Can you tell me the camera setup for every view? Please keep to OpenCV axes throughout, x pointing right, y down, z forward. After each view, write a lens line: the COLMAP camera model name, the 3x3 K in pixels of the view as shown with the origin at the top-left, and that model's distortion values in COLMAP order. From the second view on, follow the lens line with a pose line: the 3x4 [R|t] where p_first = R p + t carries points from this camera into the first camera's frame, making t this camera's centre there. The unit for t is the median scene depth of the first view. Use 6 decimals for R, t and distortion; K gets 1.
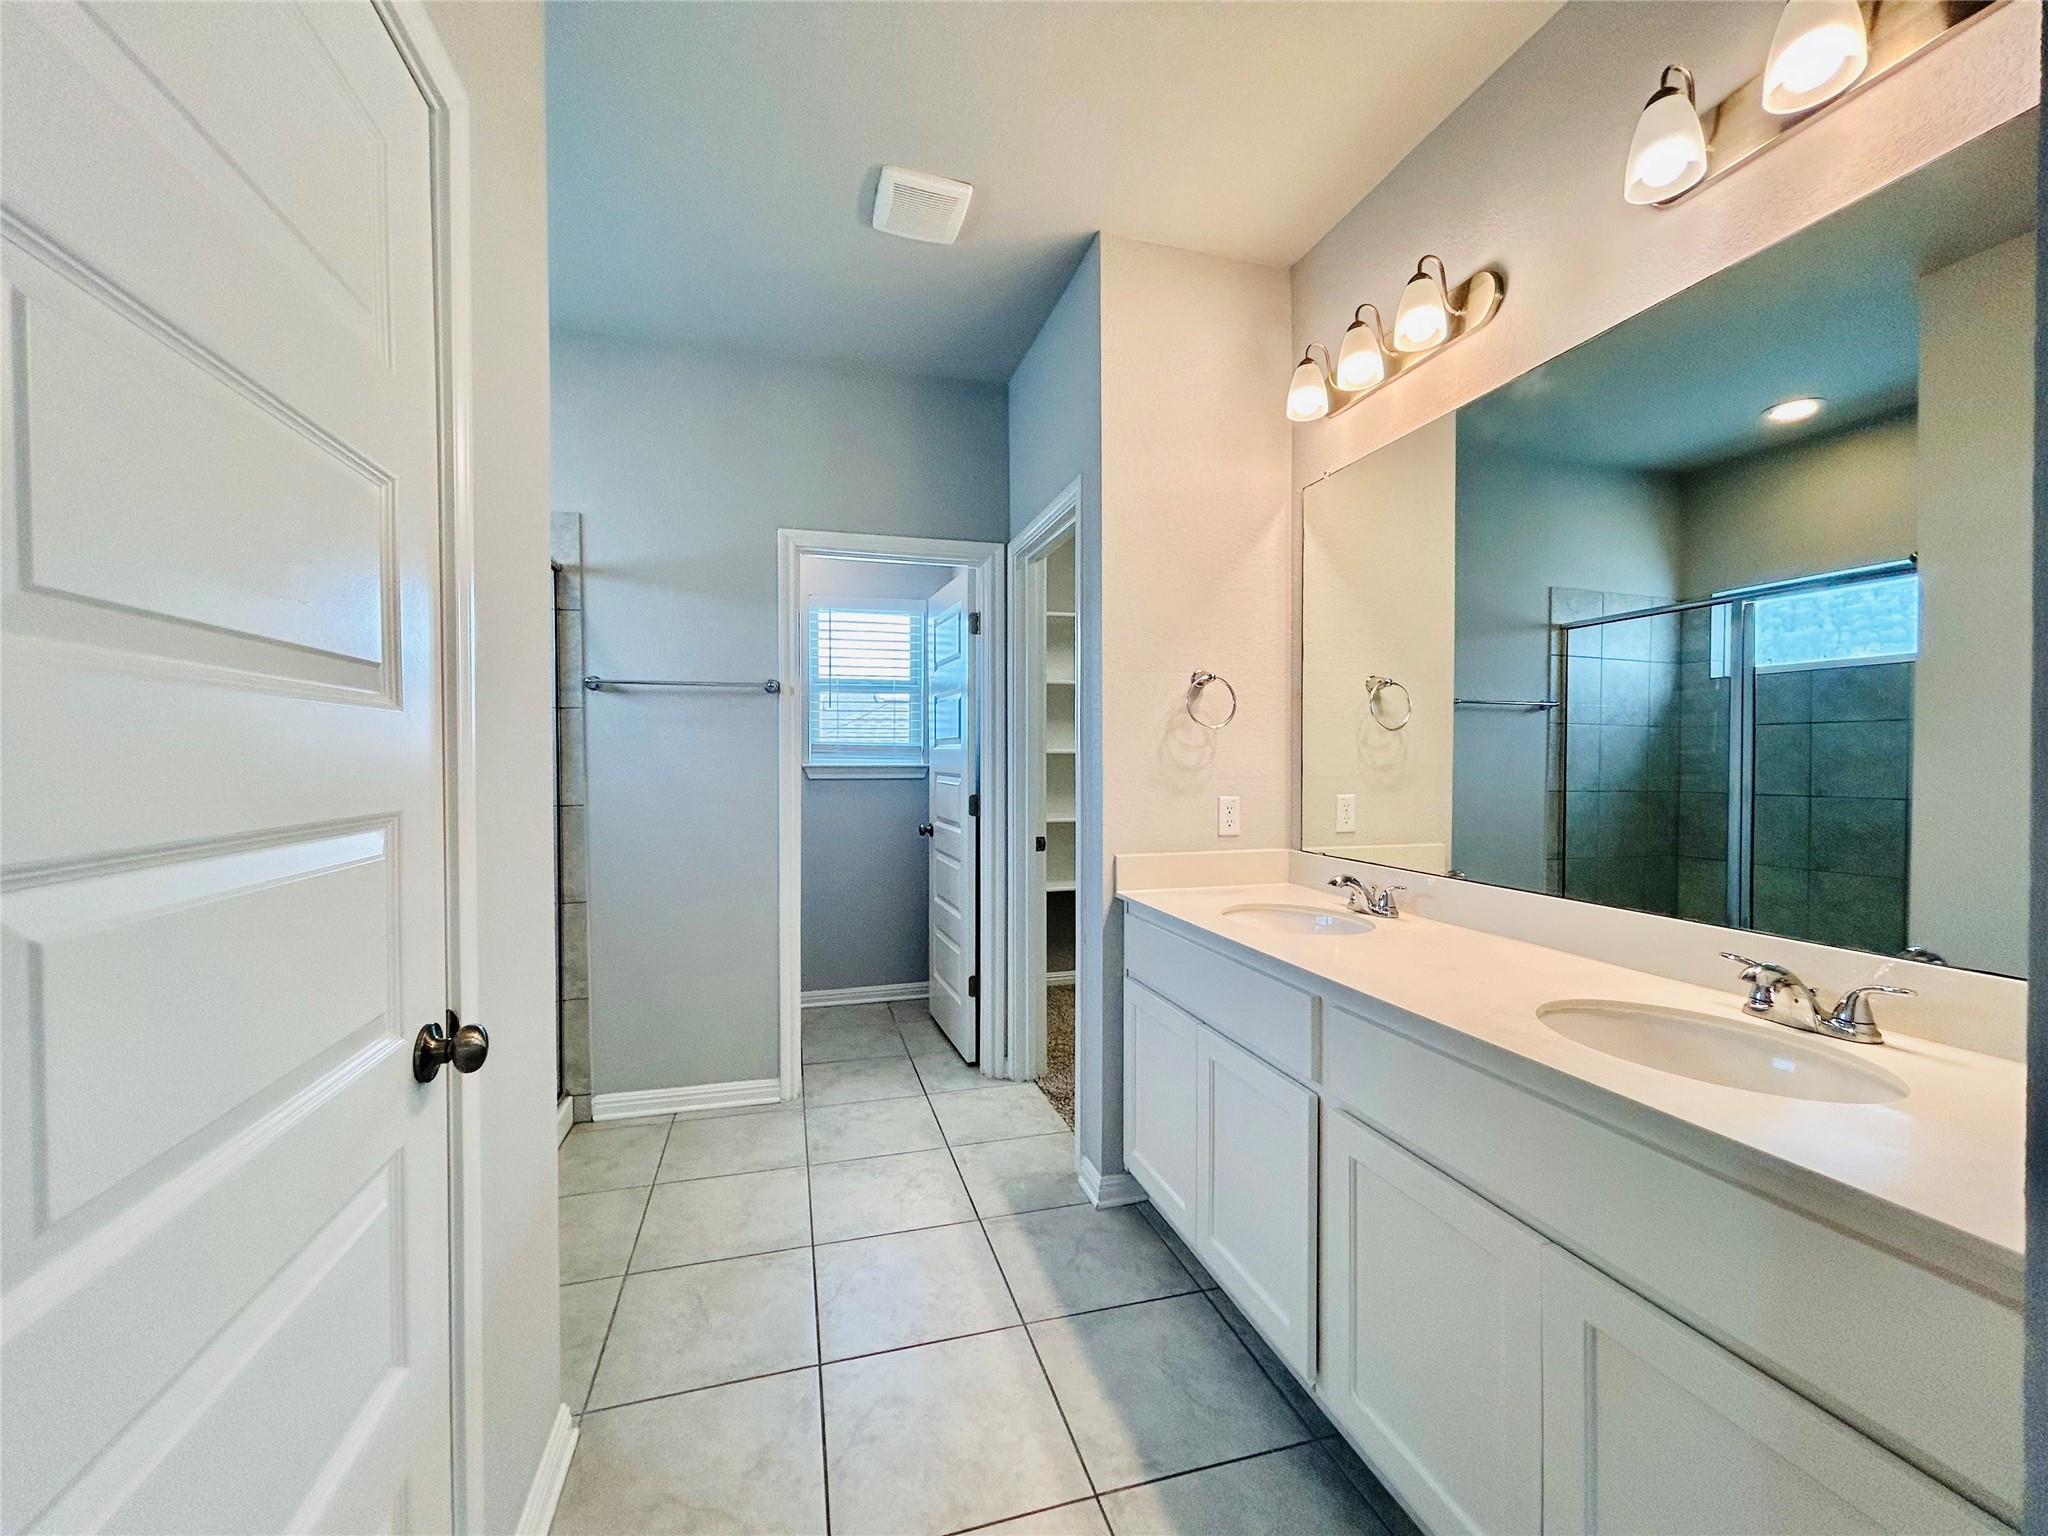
lens RADIAL K [[824.0, 0, 1031.7], [0, 824.0, 770.2], [0, 0, 1]] dist [0.003222, 0.000692]
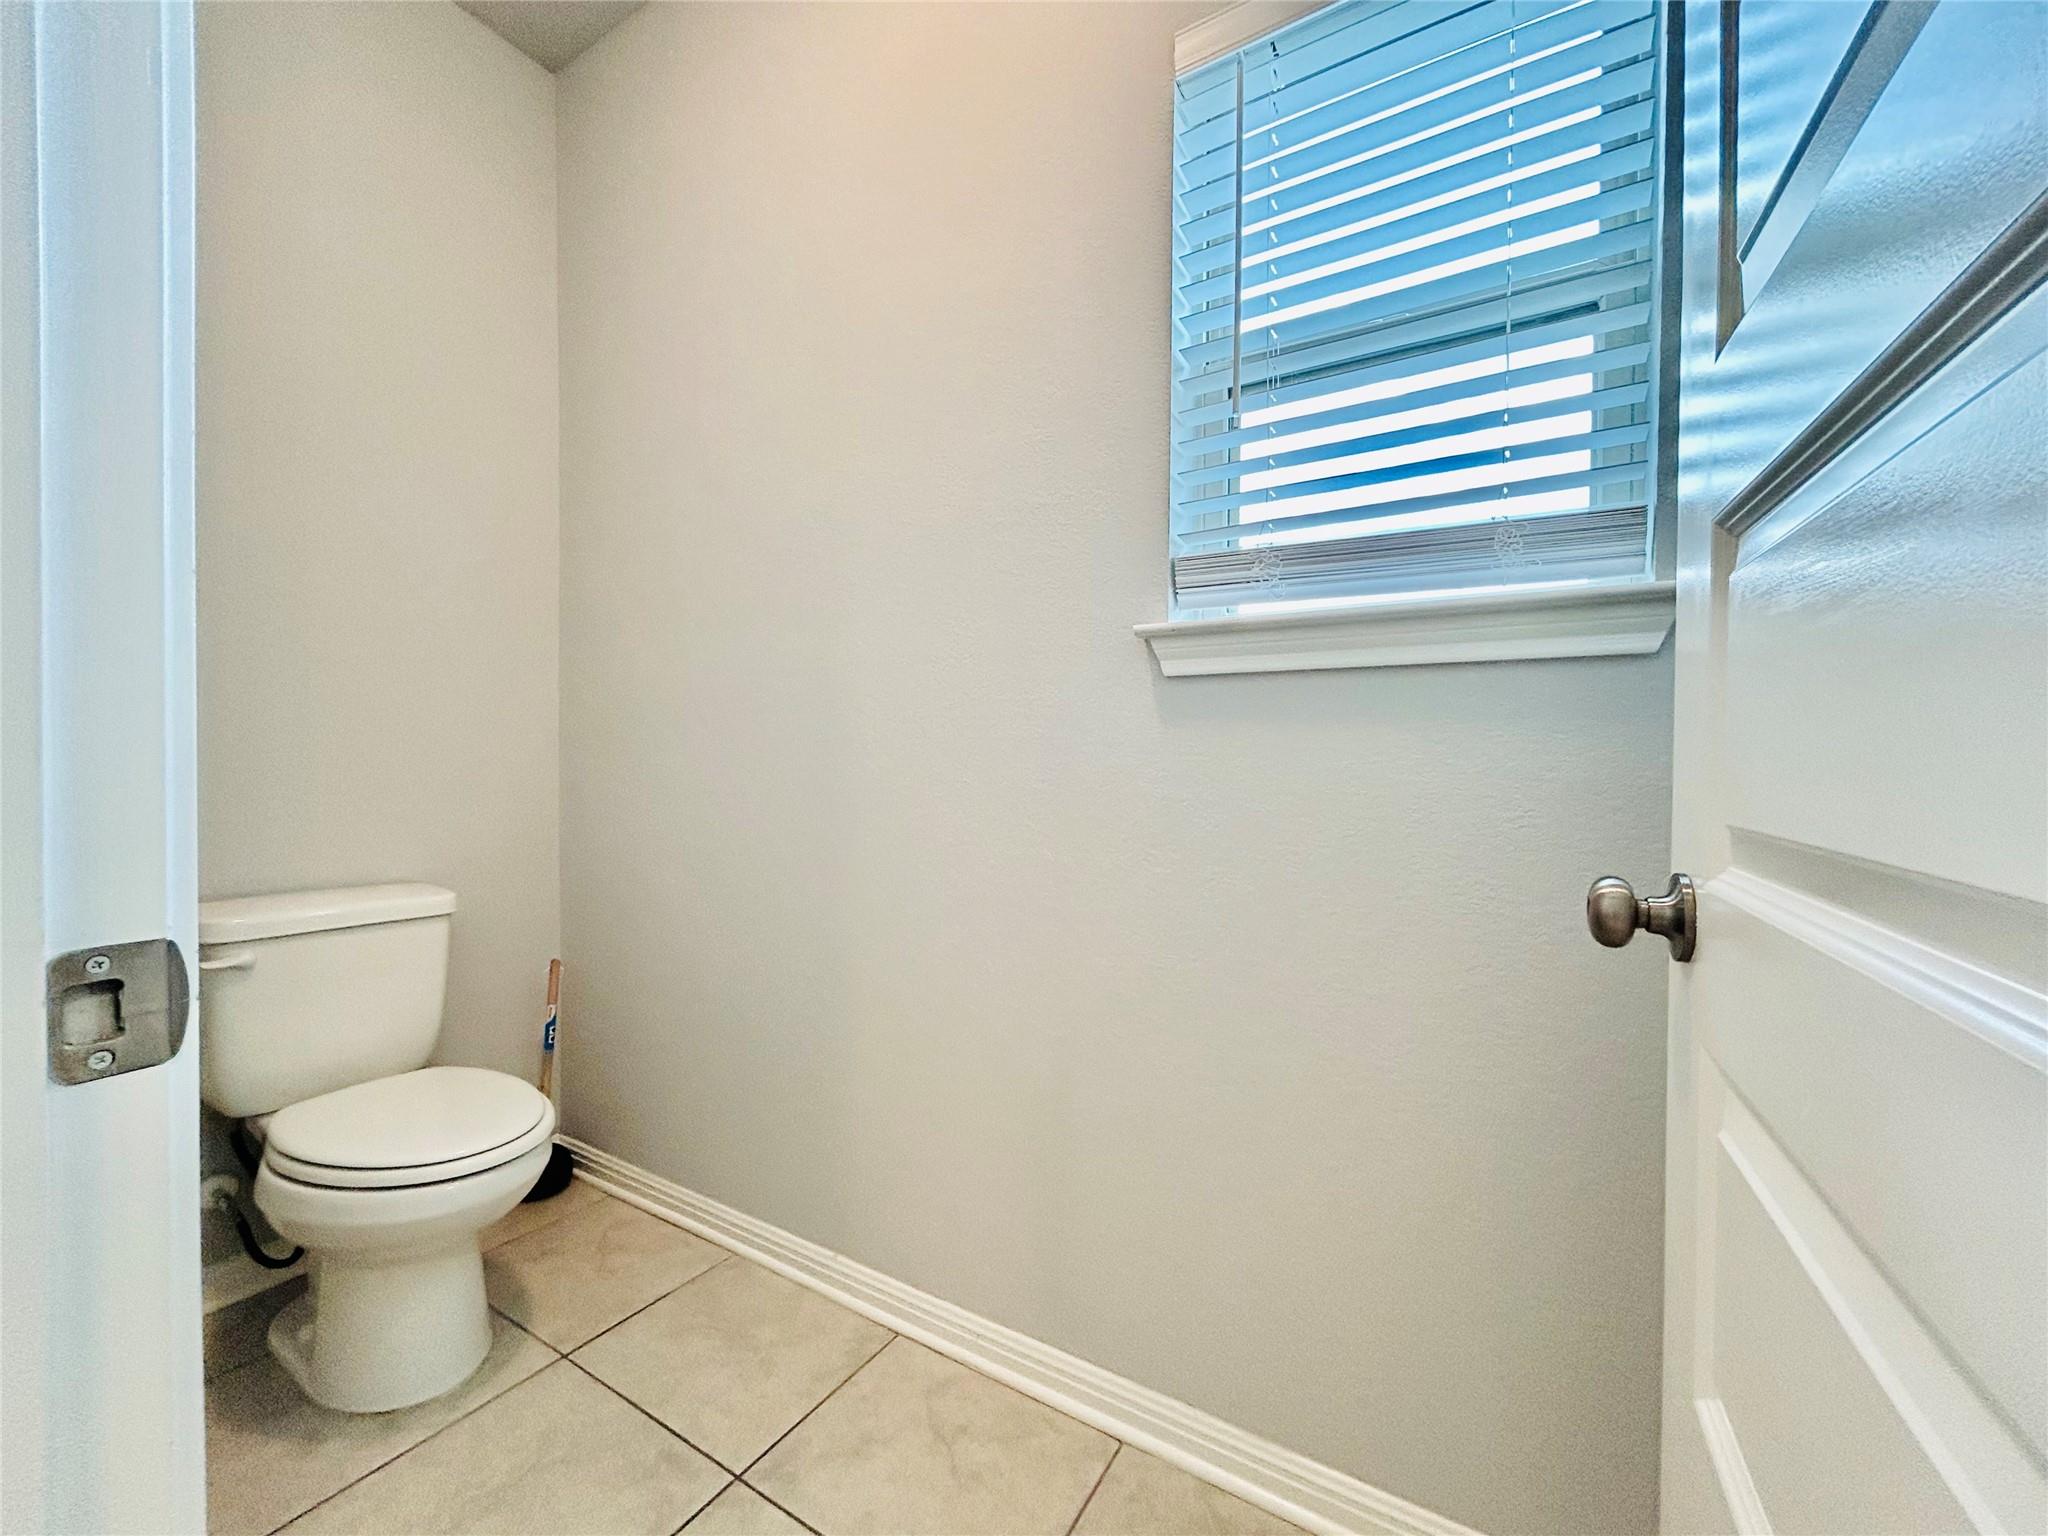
lens RADIAL K [[824.0, 0, 1030.8], [0, 824.0, 761.4], [0, 0, 1]] dist [0.003222, 0.000692]
pose [[0.714669, 0.019414, -0.699194, -0.121626], [-0.018265, 0.999792, 0.009091, 0.051771], [0.699225, 0.006274, 0.714874, 0.962672]]
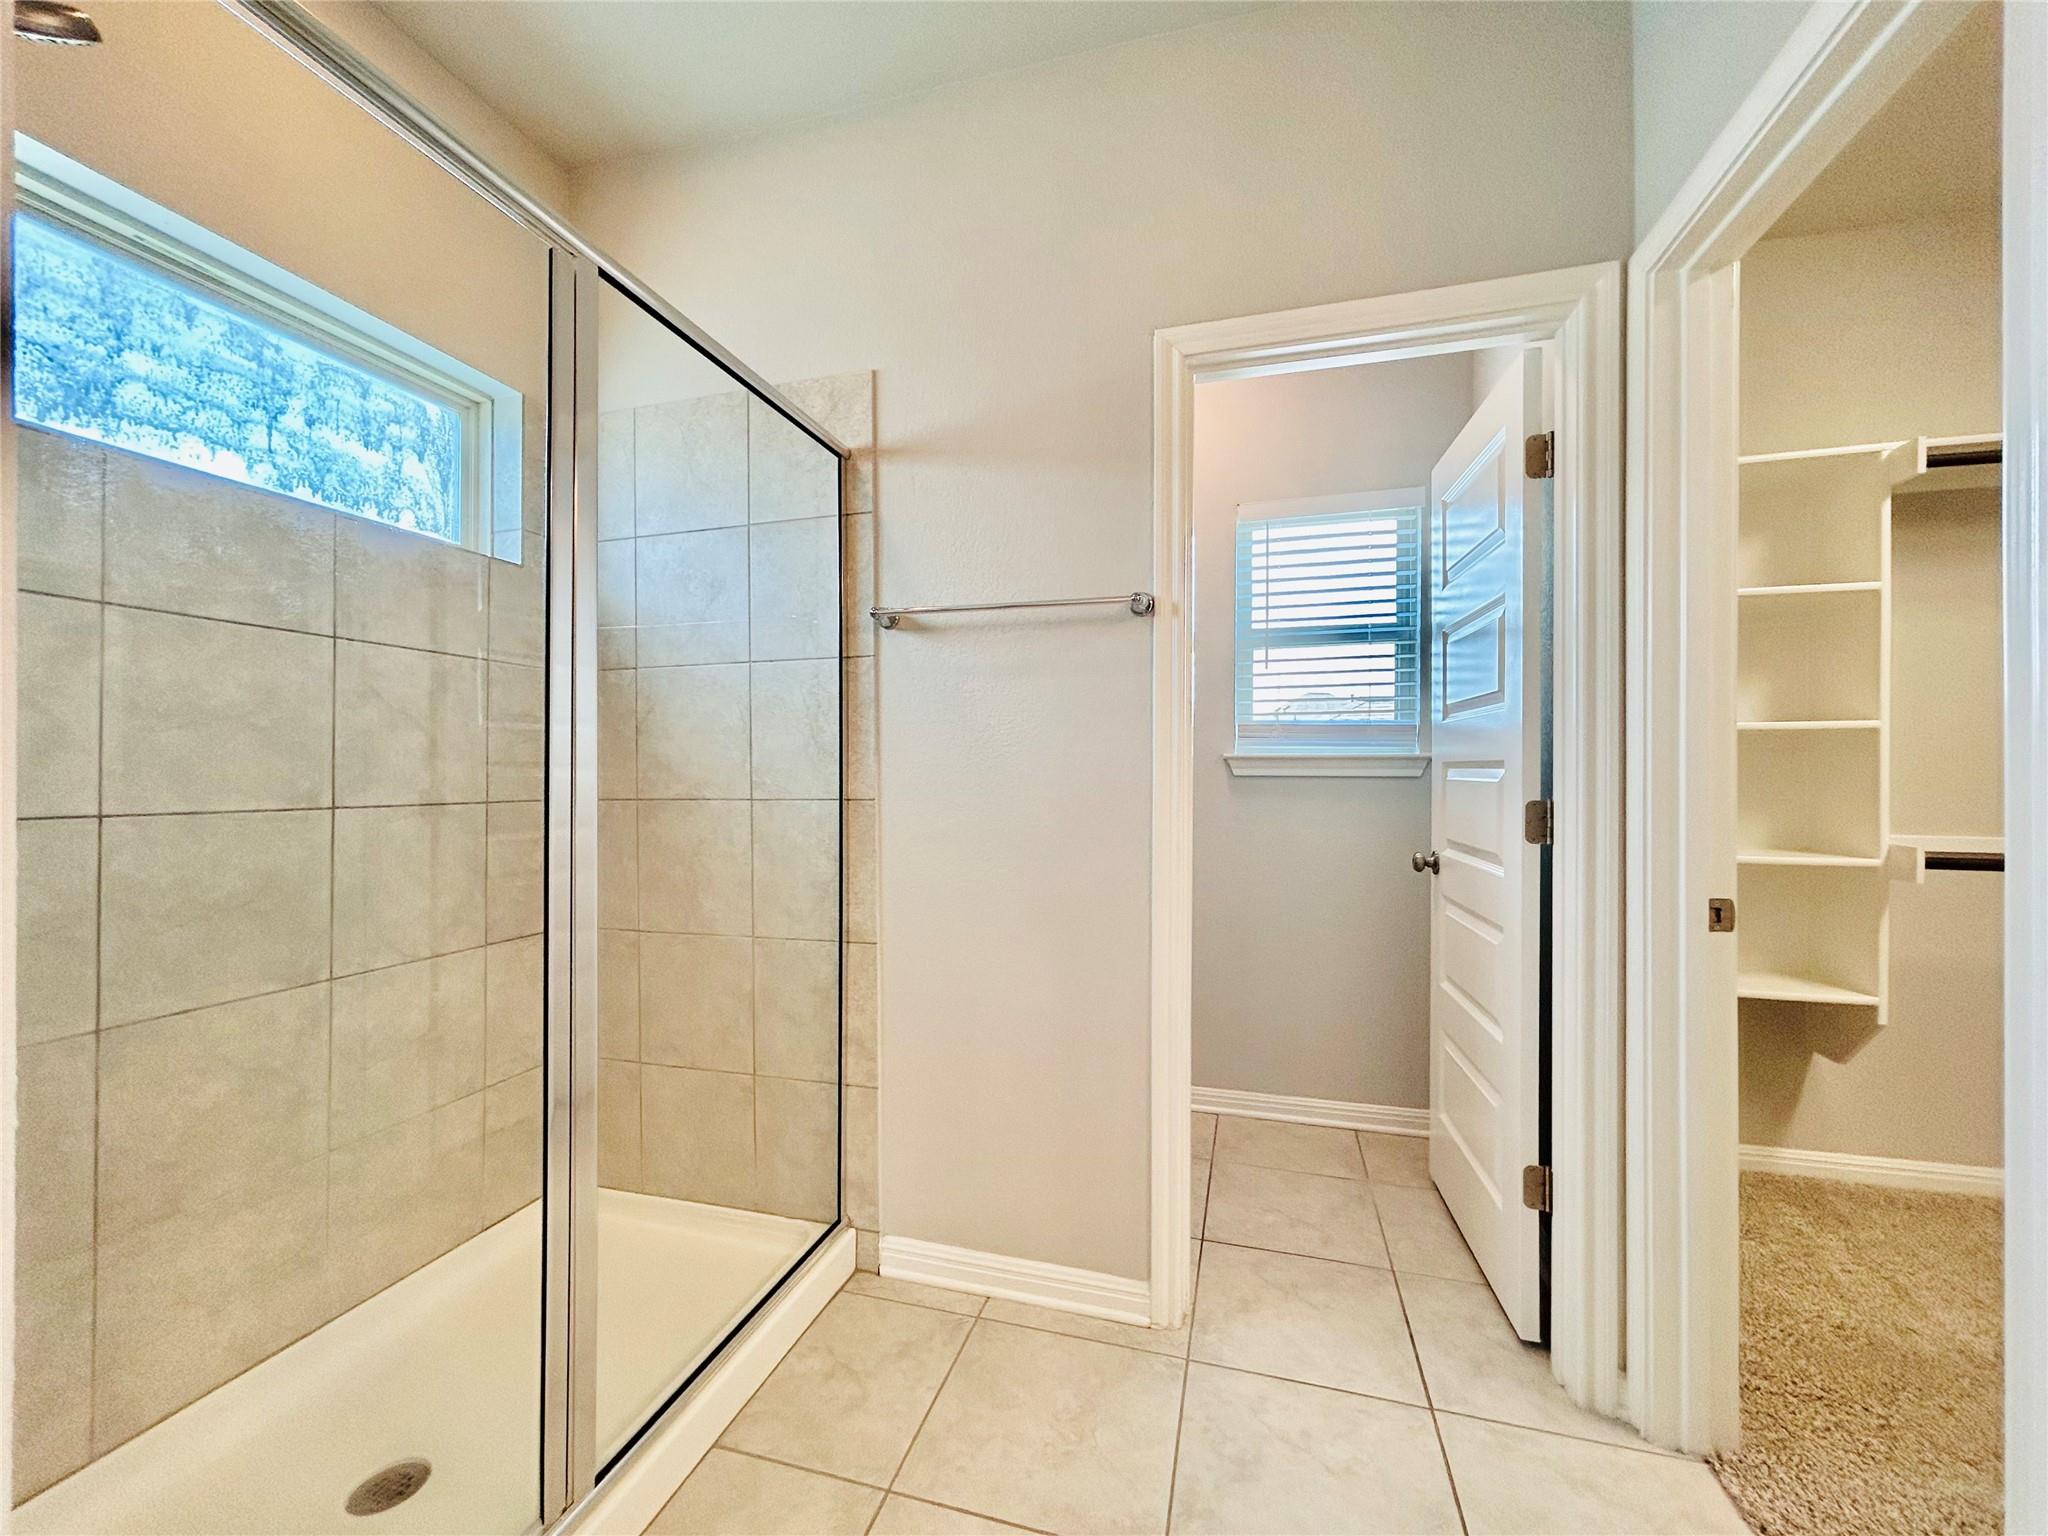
lens RADIAL K [[824.0, 0, 1026.9], [0, 824.0, 772.5], [0, 0, 1]] dist [0.003222, 0.000692]
pose [[0.844338, 0.001446, -0.535809, -0.065593], [-0.011217, 0.999825, -0.014978, 0.025164], [0.535694, 0.018656, 0.844206, 0.431731]]
